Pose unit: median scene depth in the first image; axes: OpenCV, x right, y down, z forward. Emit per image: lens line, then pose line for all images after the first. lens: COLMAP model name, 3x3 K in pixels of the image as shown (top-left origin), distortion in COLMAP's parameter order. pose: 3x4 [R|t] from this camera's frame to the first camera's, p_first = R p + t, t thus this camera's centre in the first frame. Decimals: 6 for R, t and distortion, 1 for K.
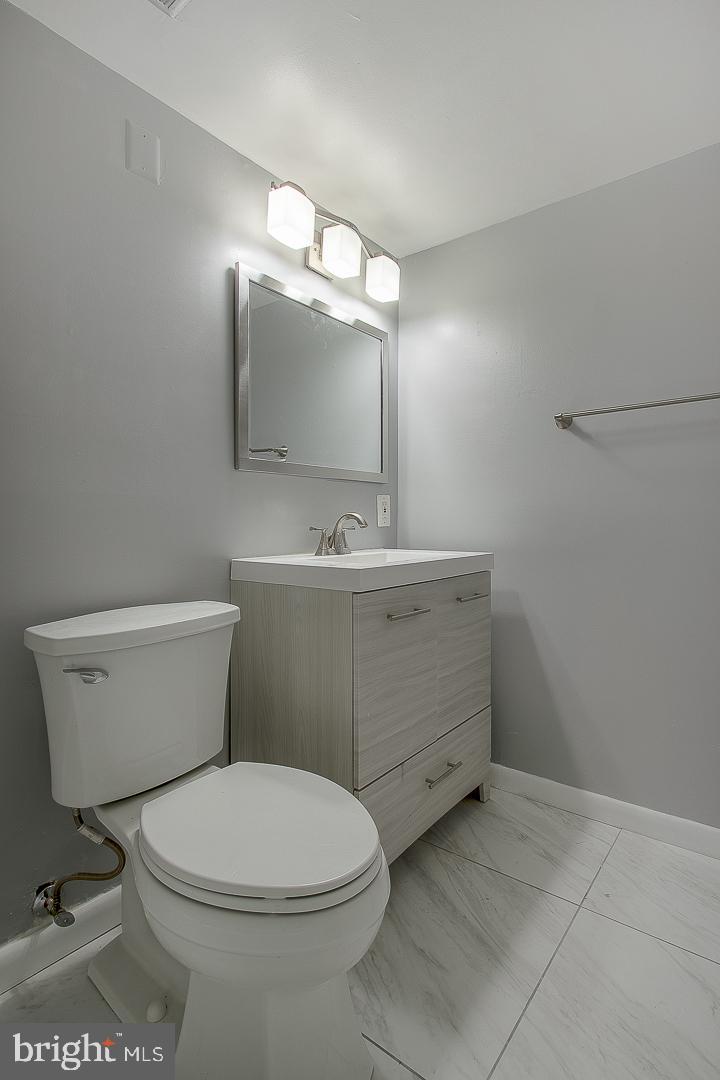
lens RADIAL K [[555.5, 0, 359.7], [0, 555.5, 533.4], [0, 0, 1]] dist [-0.006672, 0.000674]
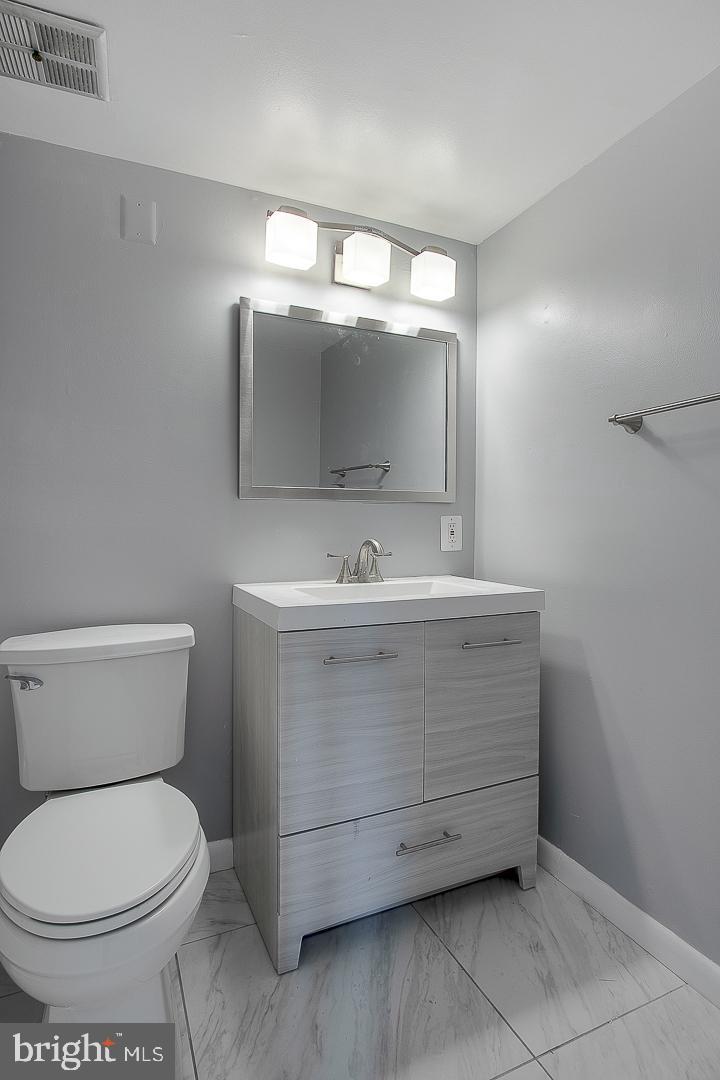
lens RADIAL K [[572.6, 0, 360.4], [0, 572.6, 541.3], [0, 0, 1]] dist [-0.007418, -0.000493]
pose [[0.883490, 0.022624, -0.467903, 0.428090], [-0.017104, 0.999725, 0.016043, -0.049580], [0.468137, -0.006170, 0.883634, 0.143998]]
